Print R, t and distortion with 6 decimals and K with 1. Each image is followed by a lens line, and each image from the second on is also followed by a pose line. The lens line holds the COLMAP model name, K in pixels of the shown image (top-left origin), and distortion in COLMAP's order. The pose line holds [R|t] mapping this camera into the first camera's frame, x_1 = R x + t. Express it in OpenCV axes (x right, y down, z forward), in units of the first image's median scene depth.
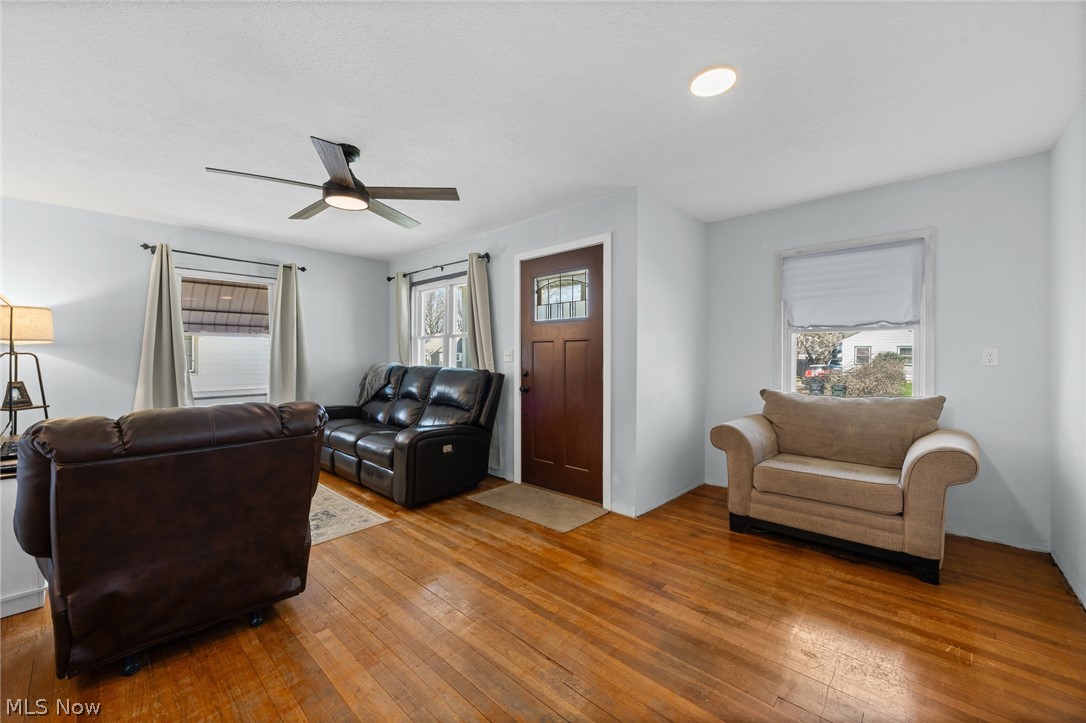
lens RADIAL K [[425.8, 0, 540.7], [0, 425.8, 357.7], [0, 0, 1]] dist [-0.000770, -0.000254]
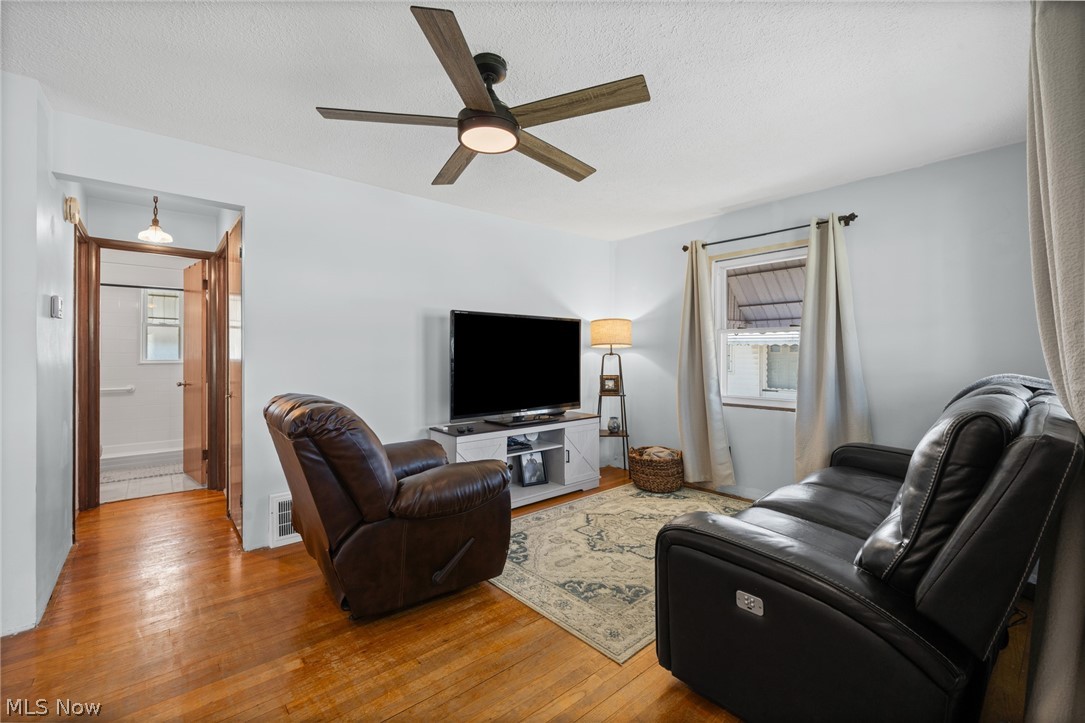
lens RADIAL K [[452.3, 0, 543.4], [0, 452.3, 355.5], [0, 0, 1]] dist [0.000242, -0.000220]
pose [[-0.111935, 0.002625, -0.993712, 0.205441], [-0.006901, 0.999970, 0.003419, -0.008562], [0.993692, 0.007240, -0.111914, 0.872449]]
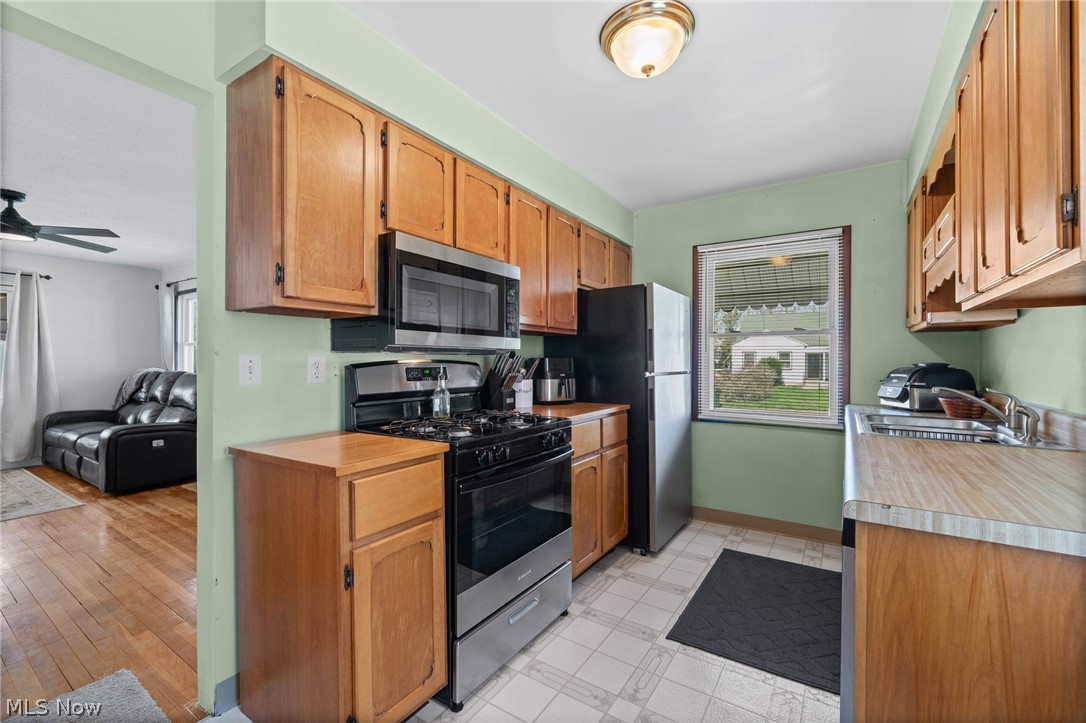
lens RADIAL K [[457.6, 0, 543.0], [0, 457.6, 361.5], [0, 0, 1]] dist [0.000649, -0.000267]
pose [[0.986847, 0.000567, 0.161656, 0.613734], [-0.000420, 0.999999, -0.000945, -0.005807], [-0.161657, 0.000865, 0.986847, -0.390894]]
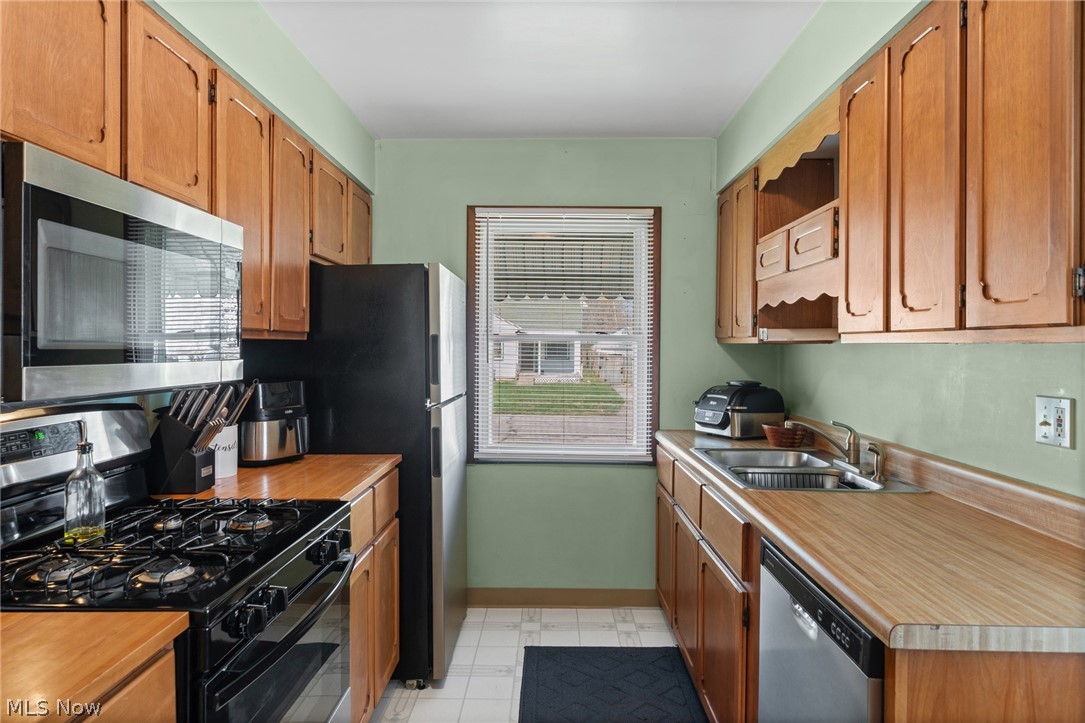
lens RADIAL K [[679.9, 0, 539.5], [0, 679.9, 351.2], [0, 0, 1]] dist [0.002057, -0.001279]
pose [[0.747008, -0.000750, 0.664815, 0.506457], [-0.004084, 0.999975, 0.005717, -0.050824], [-0.664803, -0.006986, 0.746986, -0.280104]]
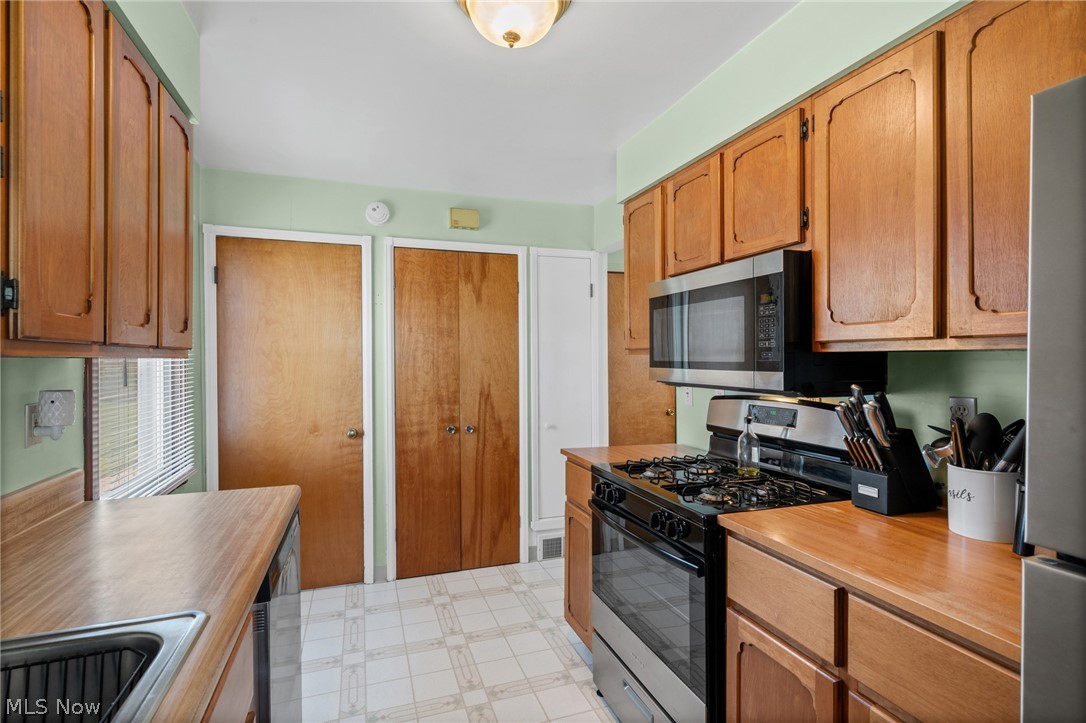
lens RADIAL K [[526.1, 0, 543.0], [0, 526.1, 361.5], [0, 0, 1]] dist [0.000245, 0.000041]
pose [[-0.468743, 0.003846, -0.883326, 1.184568], [-0.000116, 0.999990, 0.004416, -0.050711], [0.883335, 0.002172, -0.468738, 0.310988]]
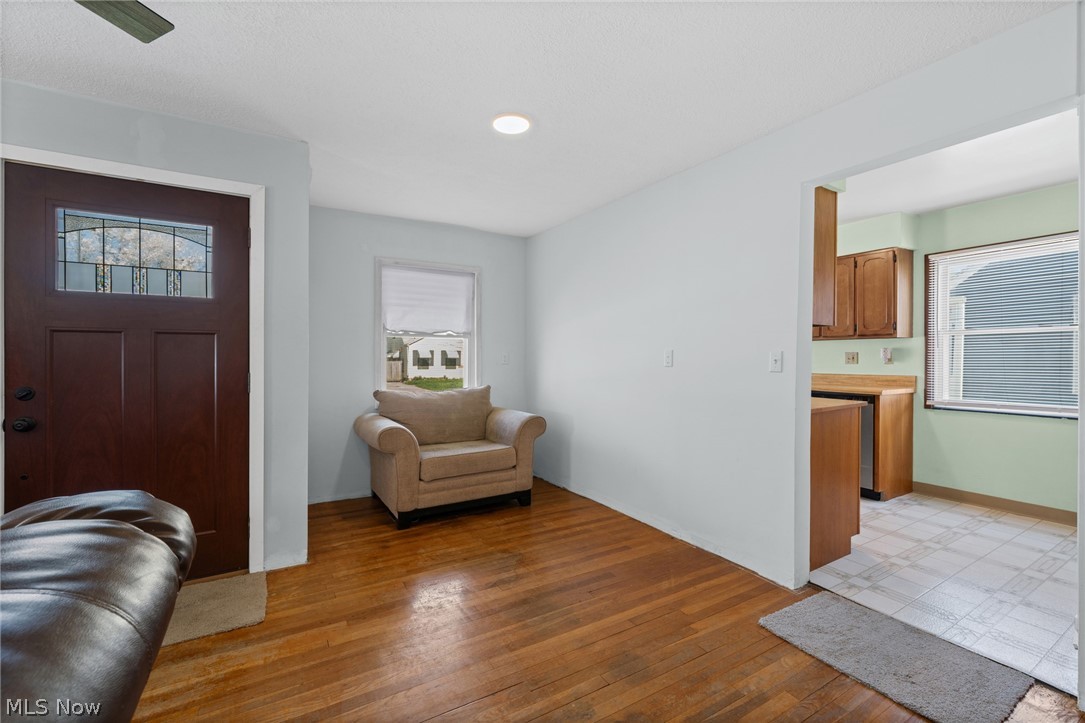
lens RADIAL K [[464.4, 0, 544.4], [0, 464.4, 360.5], [0, 0, 1]] dist [0.000357, 0.000183]
pose [[0.273490, -0.004644, 0.961864, -0.441756], [0.001262, 0.999989, 0.004469, -0.002301], [-0.961874, -0.000008, 0.273493, 0.309197]]
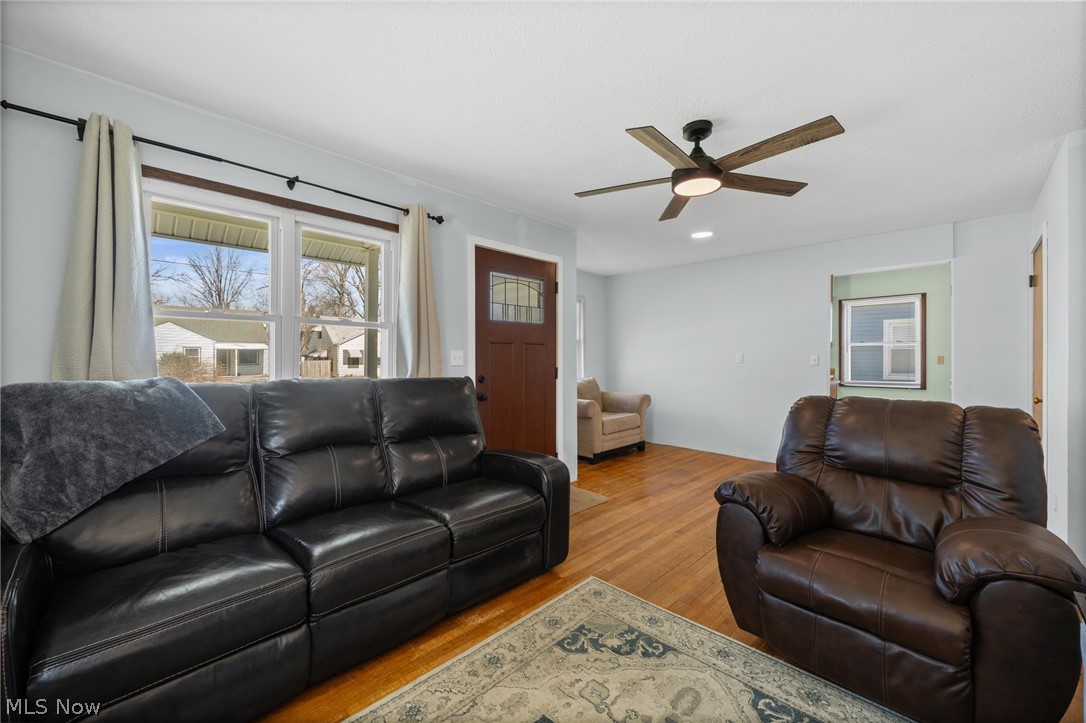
lens RADIAL K [[421.1, 0, 545.0], [0, 421.1, 356.6], [0, 0, 1]] dist [0.000064, -0.000023]
pose [[0.041583, 0.002126, 0.999133, -0.999857], [0.001283, 0.999997, -0.002182, -0.006121], [-0.999134, 0.001373, 0.041580, 0.951436]]
